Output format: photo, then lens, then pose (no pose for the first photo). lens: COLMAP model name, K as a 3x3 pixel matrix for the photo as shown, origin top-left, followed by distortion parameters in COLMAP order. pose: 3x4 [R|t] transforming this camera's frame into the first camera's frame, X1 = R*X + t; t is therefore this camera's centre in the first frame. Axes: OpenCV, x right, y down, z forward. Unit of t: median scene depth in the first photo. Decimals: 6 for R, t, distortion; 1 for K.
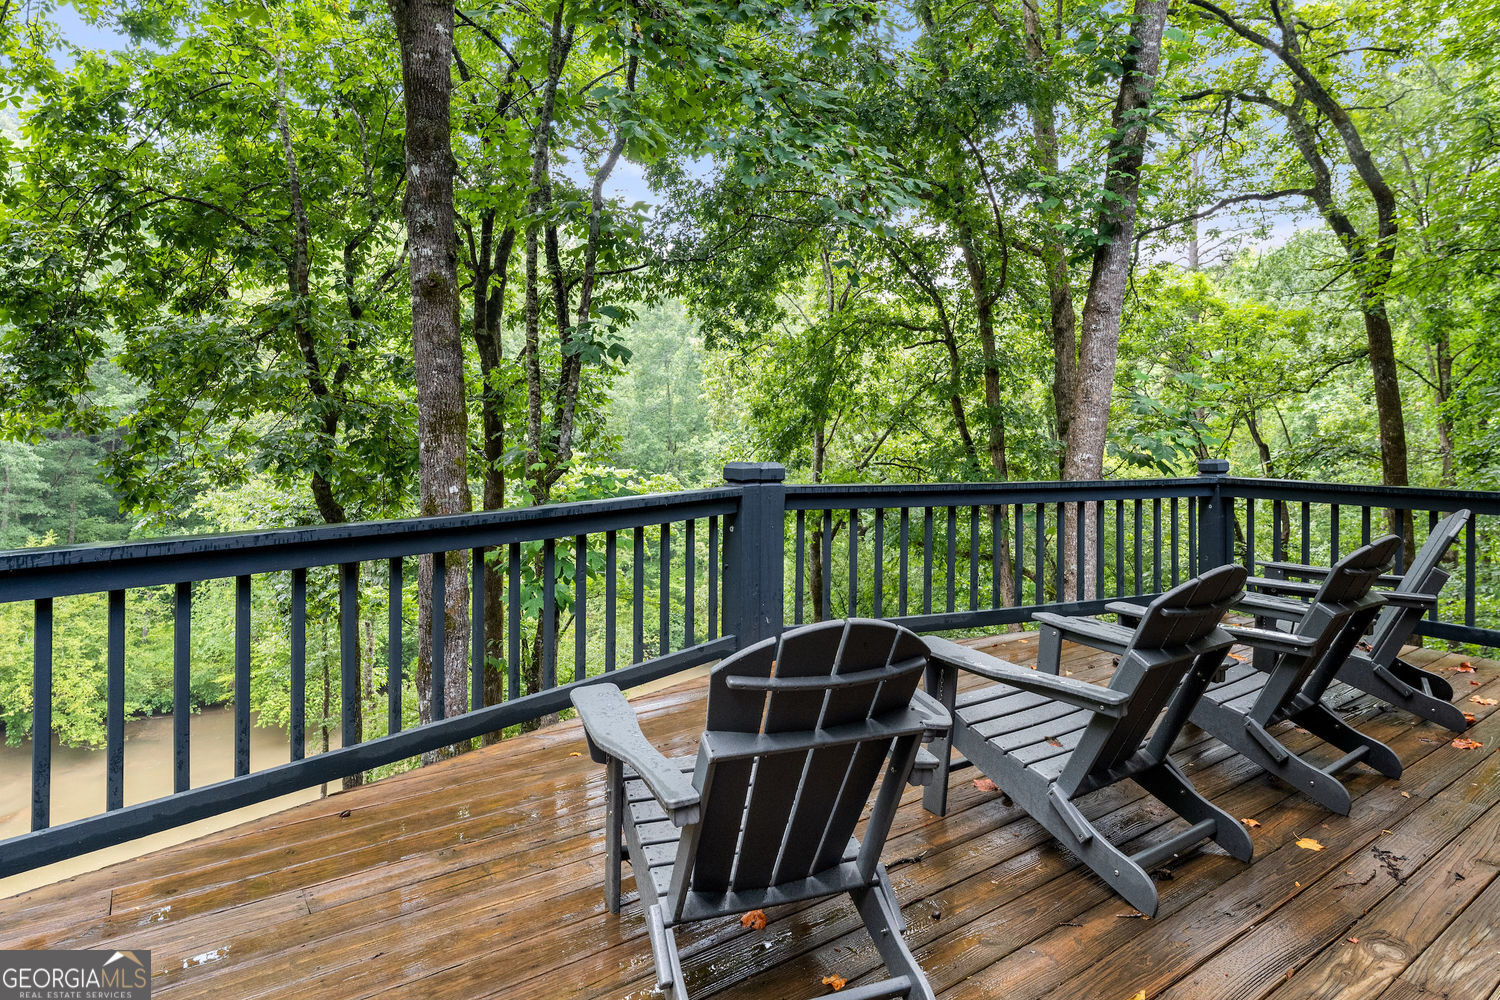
lens RADIAL K [[844.2, 0, 752.4], [0, 844.2, 406.9], [0, 0, 1]] dist [-0.001455, 0.000840]
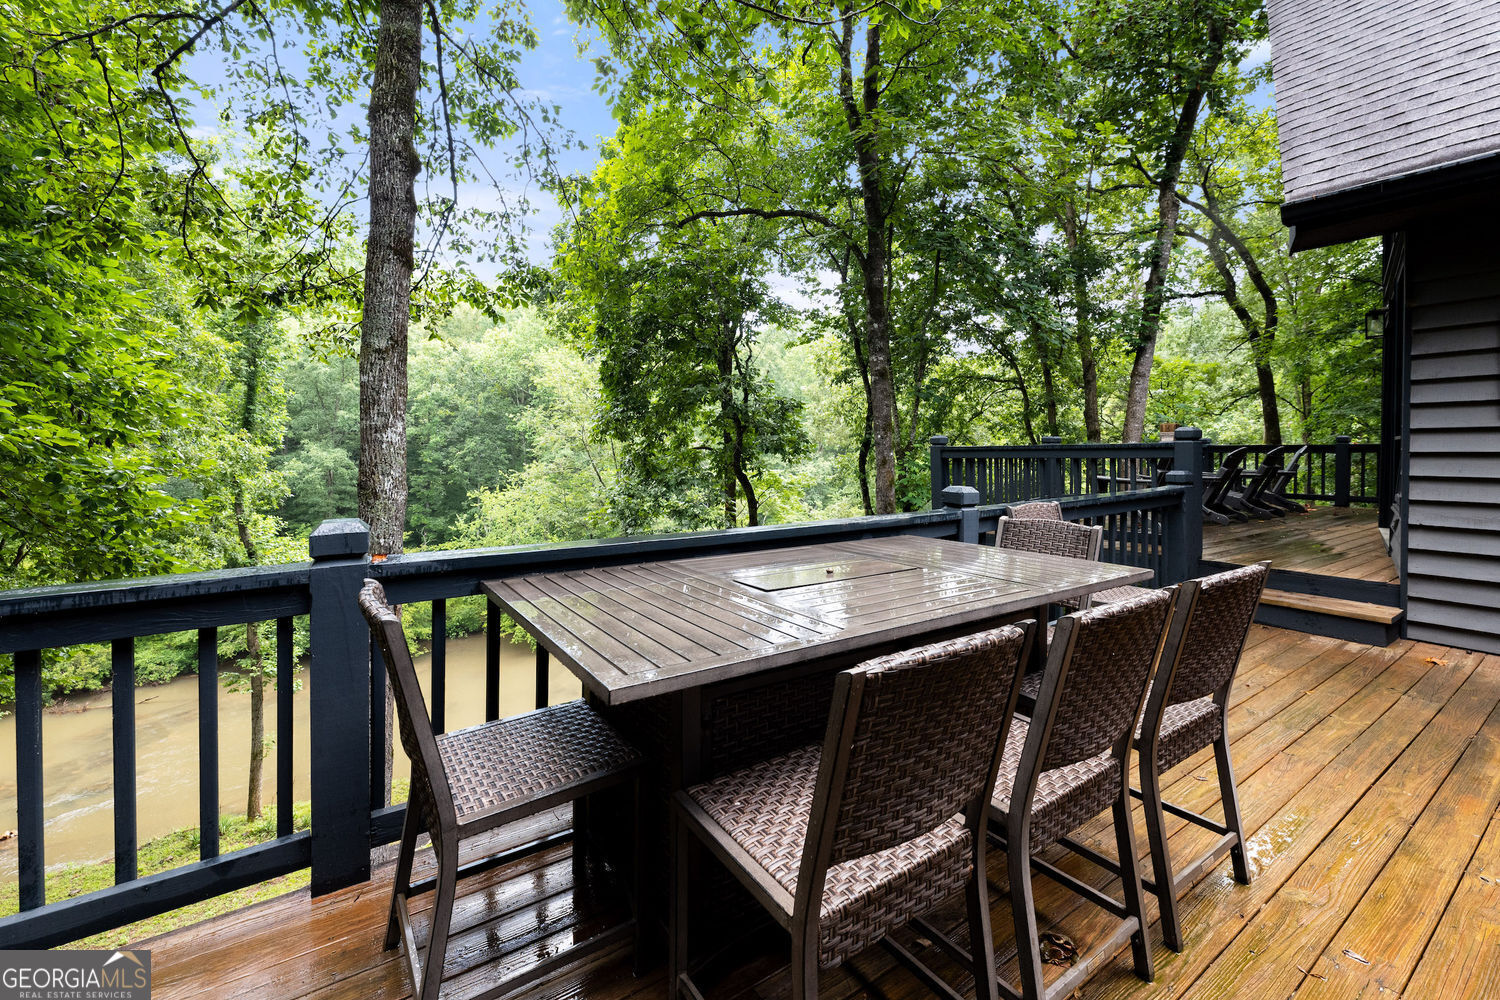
lens RADIAL K [[626.0, 0, 761.5], [0, 626.0, 446.0], [0, 0, 1]] dist [0.003808, 0.000067]
pose [[0.999449, -0.010420, -0.031512, -0.189556], [0.010995, 0.999775, 0.018123, 0.010686], [0.031316, -0.018459, 0.999339, -0.240498]]
